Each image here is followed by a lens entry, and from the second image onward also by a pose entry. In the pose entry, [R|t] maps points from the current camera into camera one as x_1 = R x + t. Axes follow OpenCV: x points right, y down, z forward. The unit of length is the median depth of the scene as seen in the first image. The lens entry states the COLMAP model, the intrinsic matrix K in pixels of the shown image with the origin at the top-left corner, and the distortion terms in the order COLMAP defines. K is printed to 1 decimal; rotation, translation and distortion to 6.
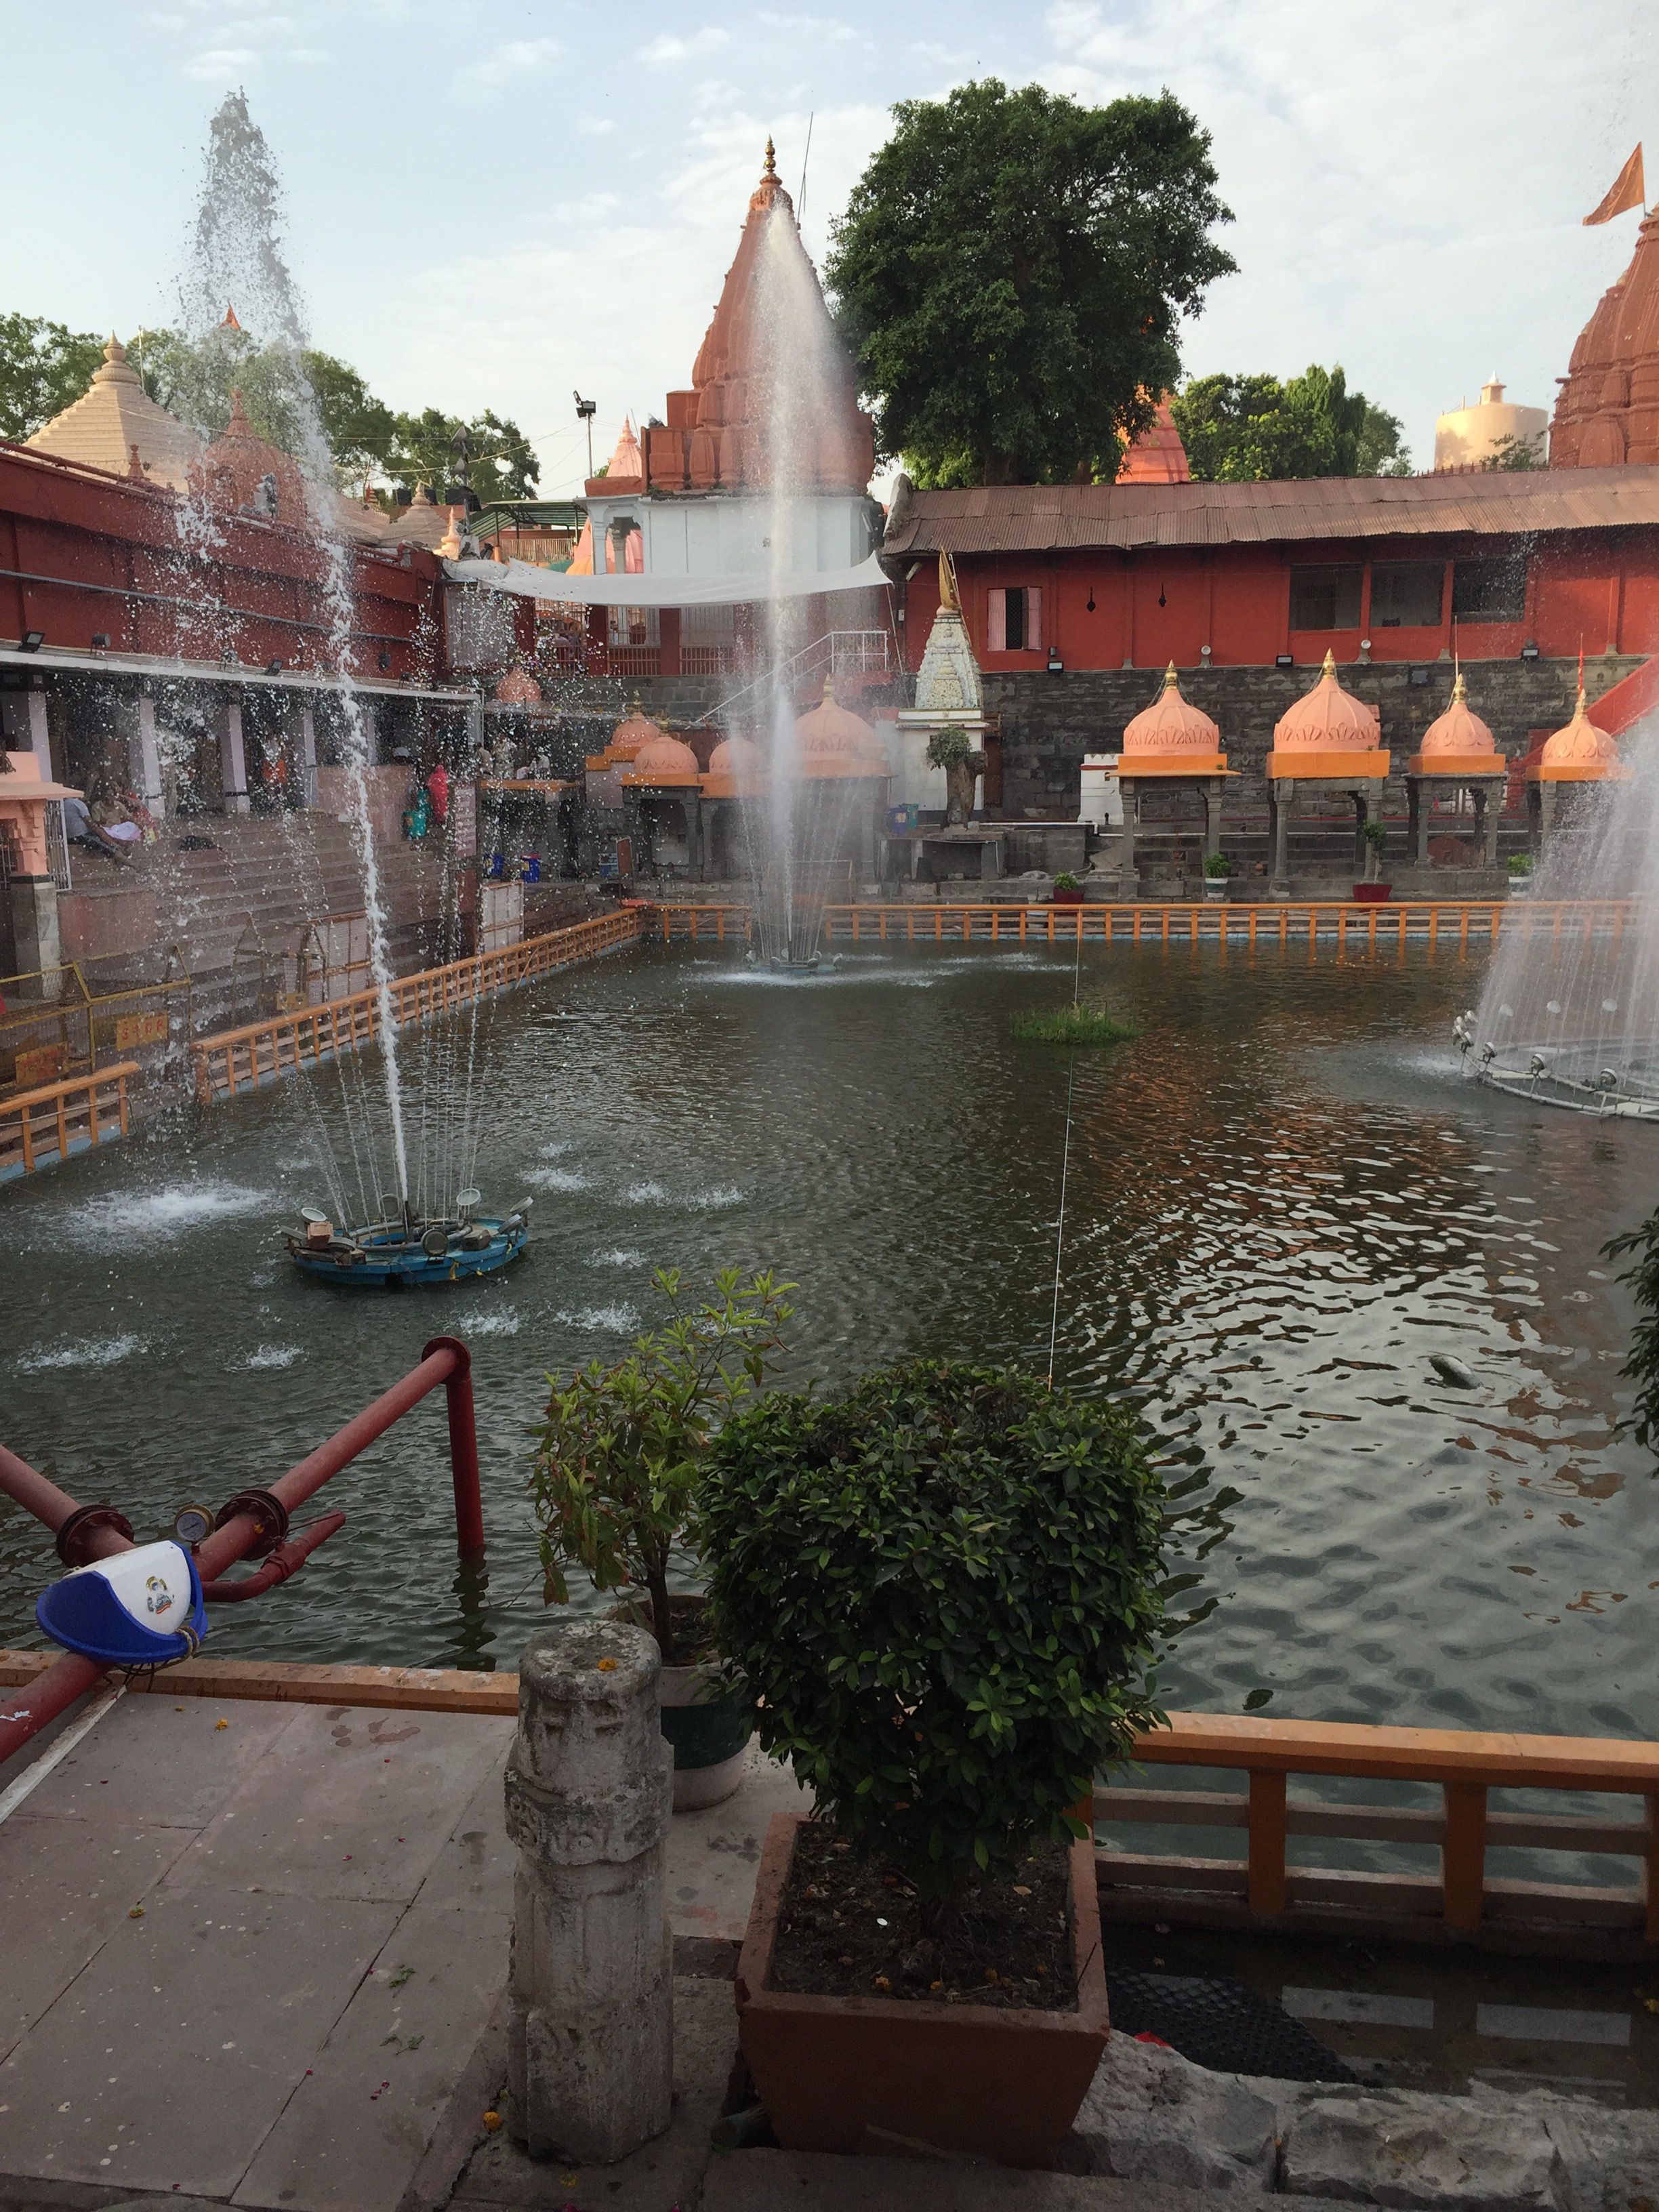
lens RADIAL K [[1917.6, 0, 837.4], [0, 1917.6, 1105.1], [0, 0, 1]] dist [0.099885, -0.099599]
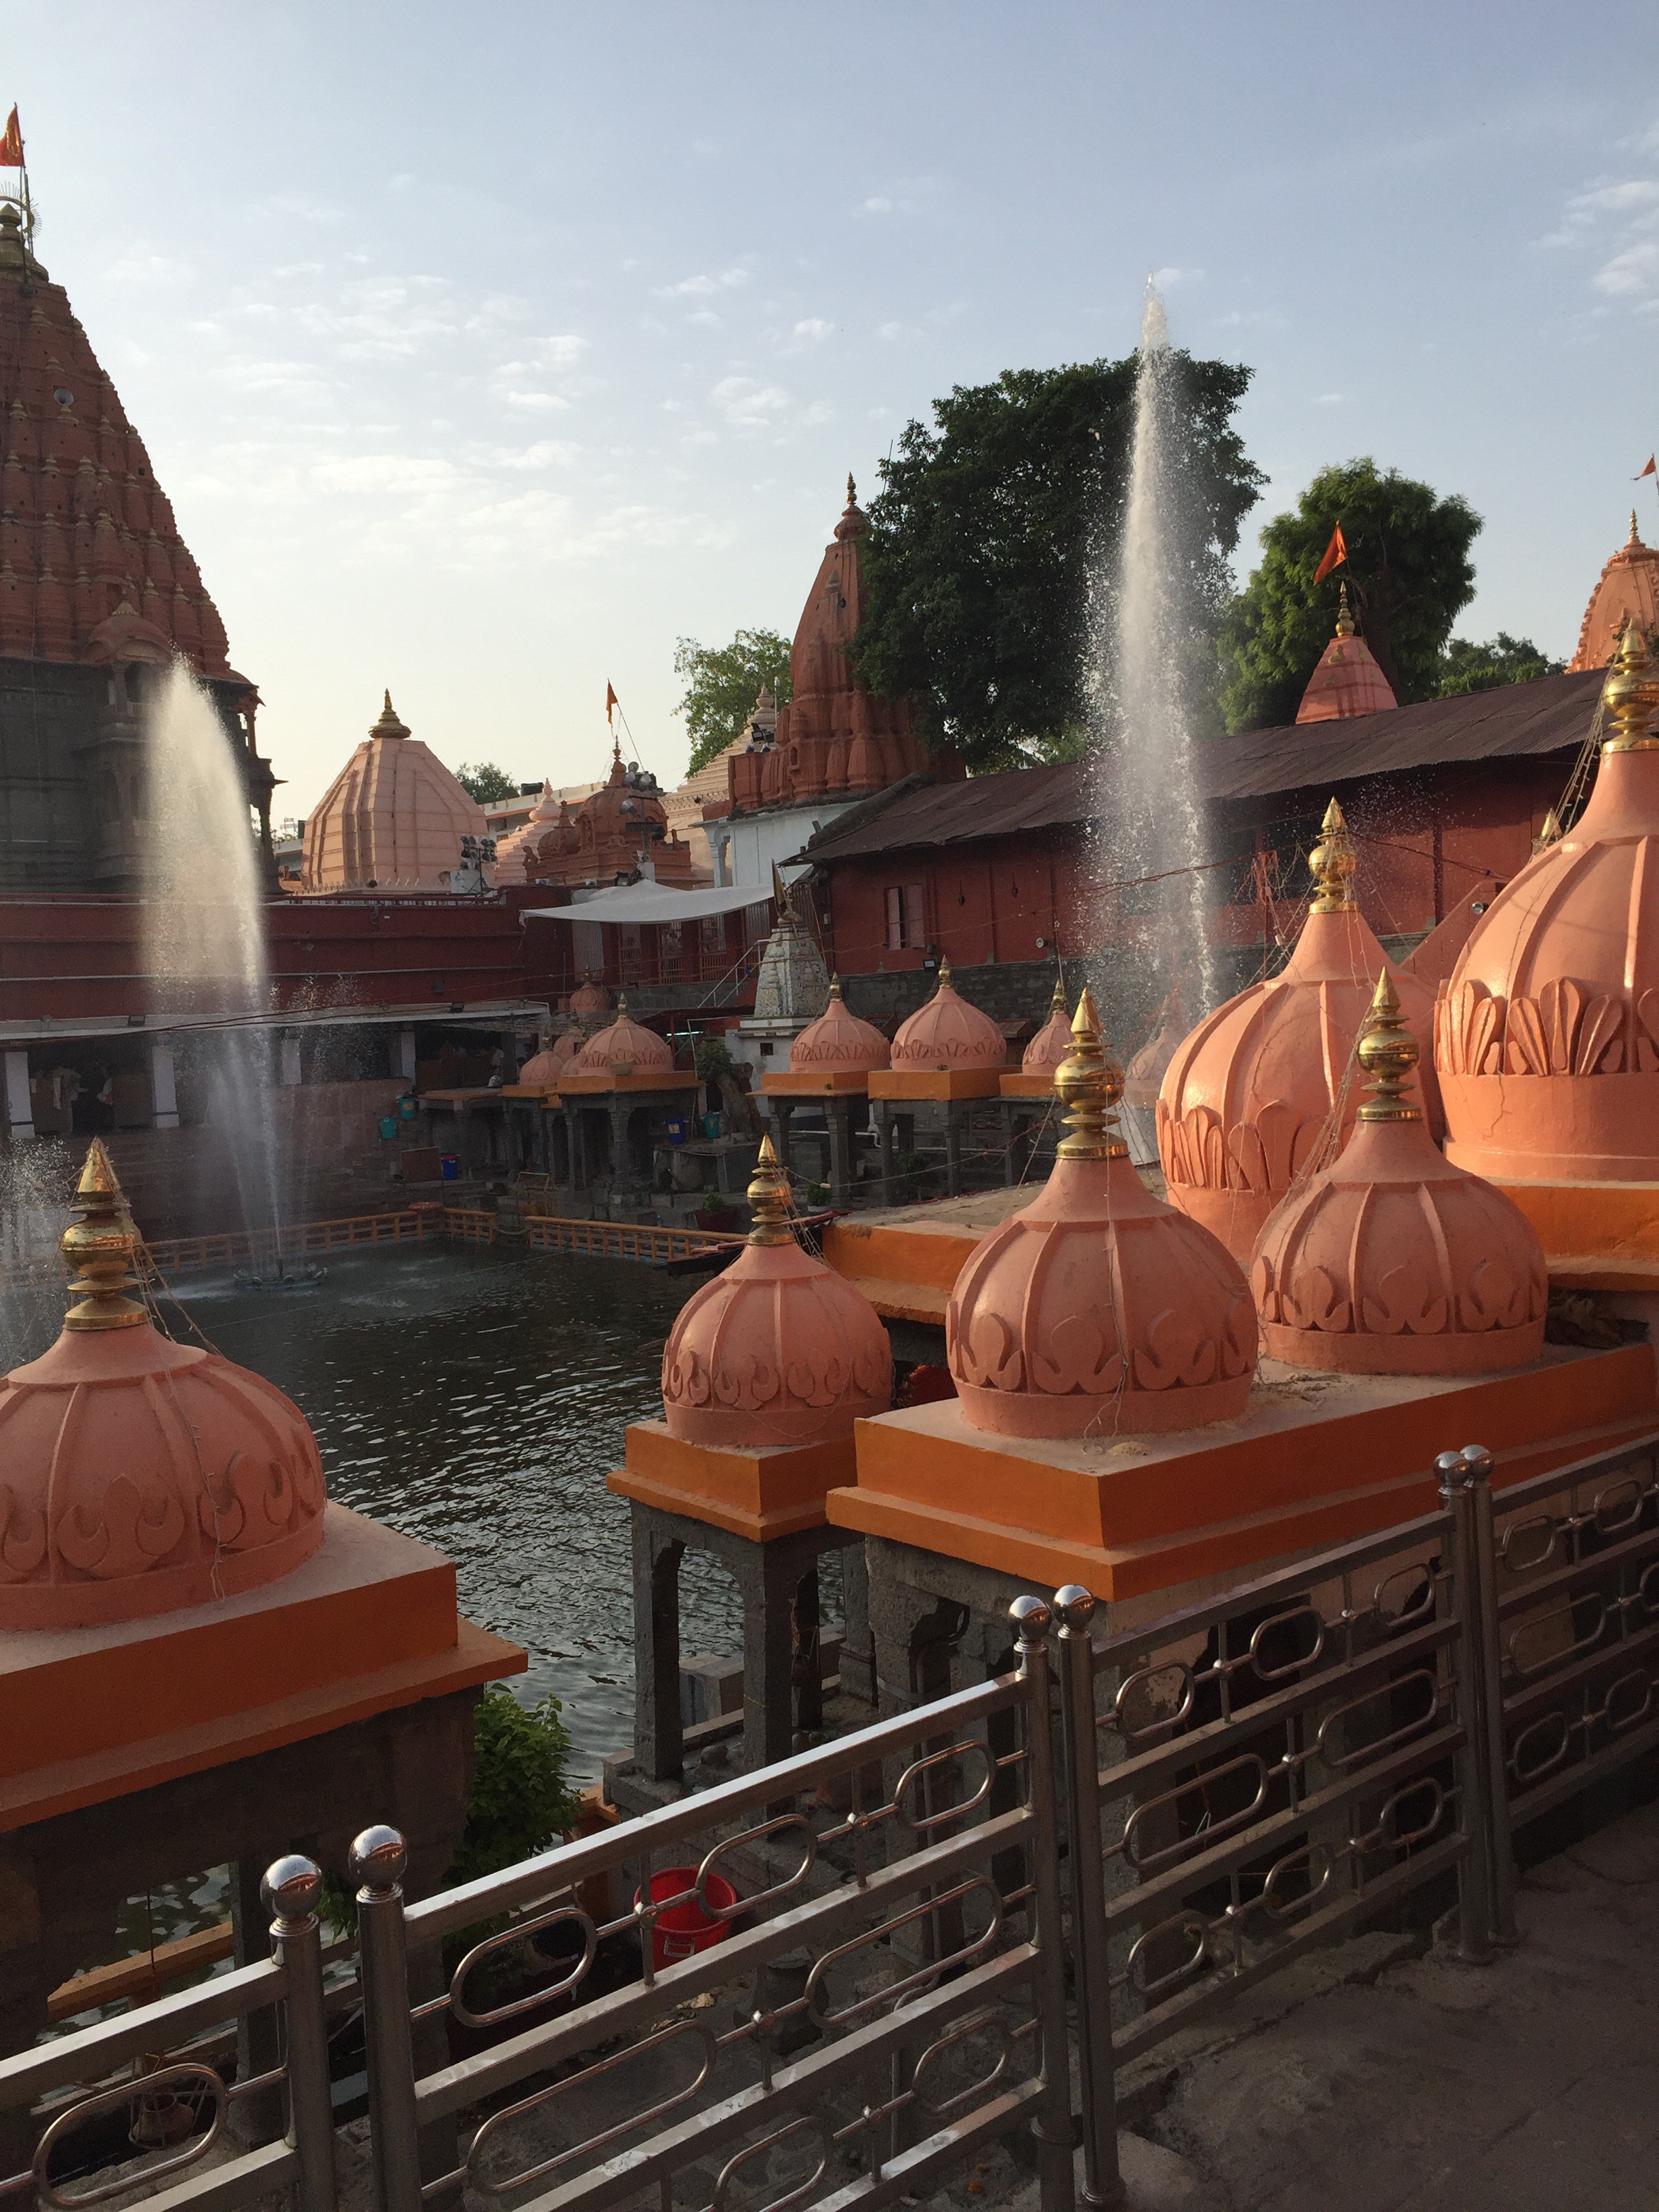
lens RADIAL K [[1917.6, 0, 918.0], [0, 1917.6, 1156.8], [0, 0, 1]] dist [0.099885, -0.099599]
pose [[0.751493, 0.026731, -0.659199, 0.772832], [-0.074341, 0.996246, -0.044350, -0.093179], [0.655539, 0.082335, 0.750660, 0.298436]]
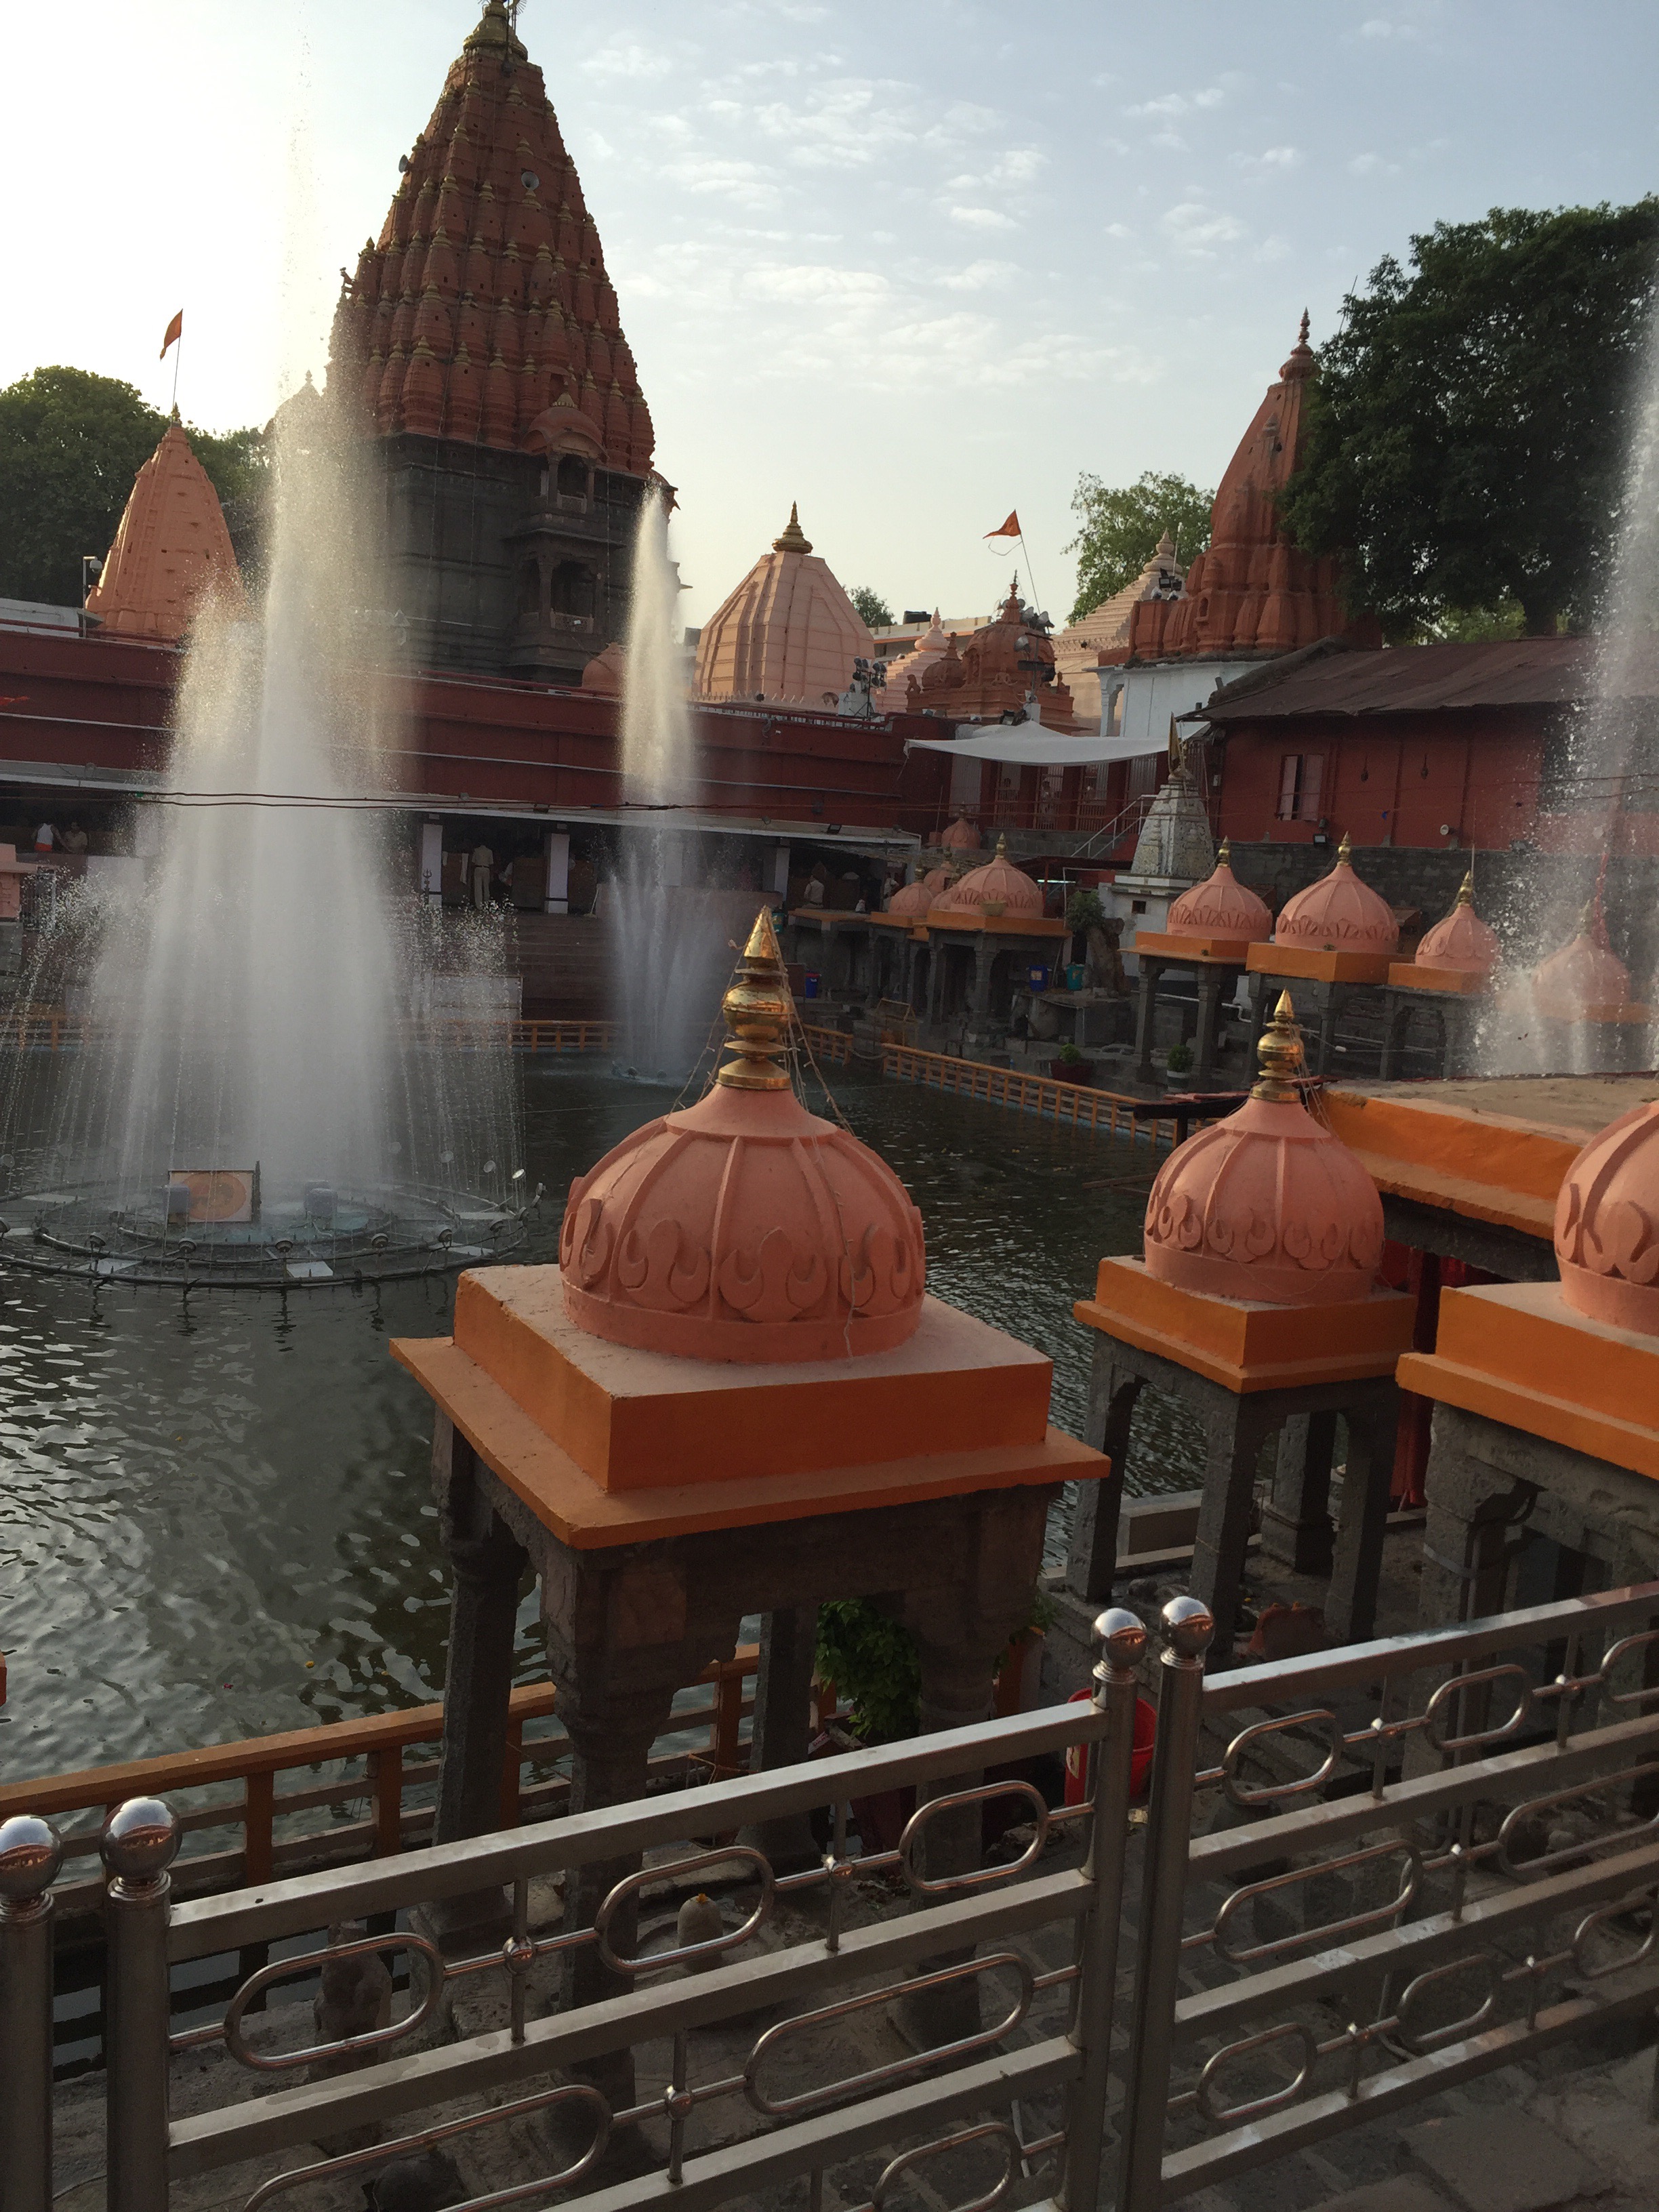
lens RADIAL K [[1917.6, 0, 893.5], [0, 1917.6, 1162.5], [0, 0, 1]] dist [0.099885, -0.099599]
pose [[0.622207, 0.176438, -0.762711, 0.751562], [-0.210771, 0.976051, 0.053847, -0.086122], [0.753945, 0.127253, 0.644494, 0.277634]]
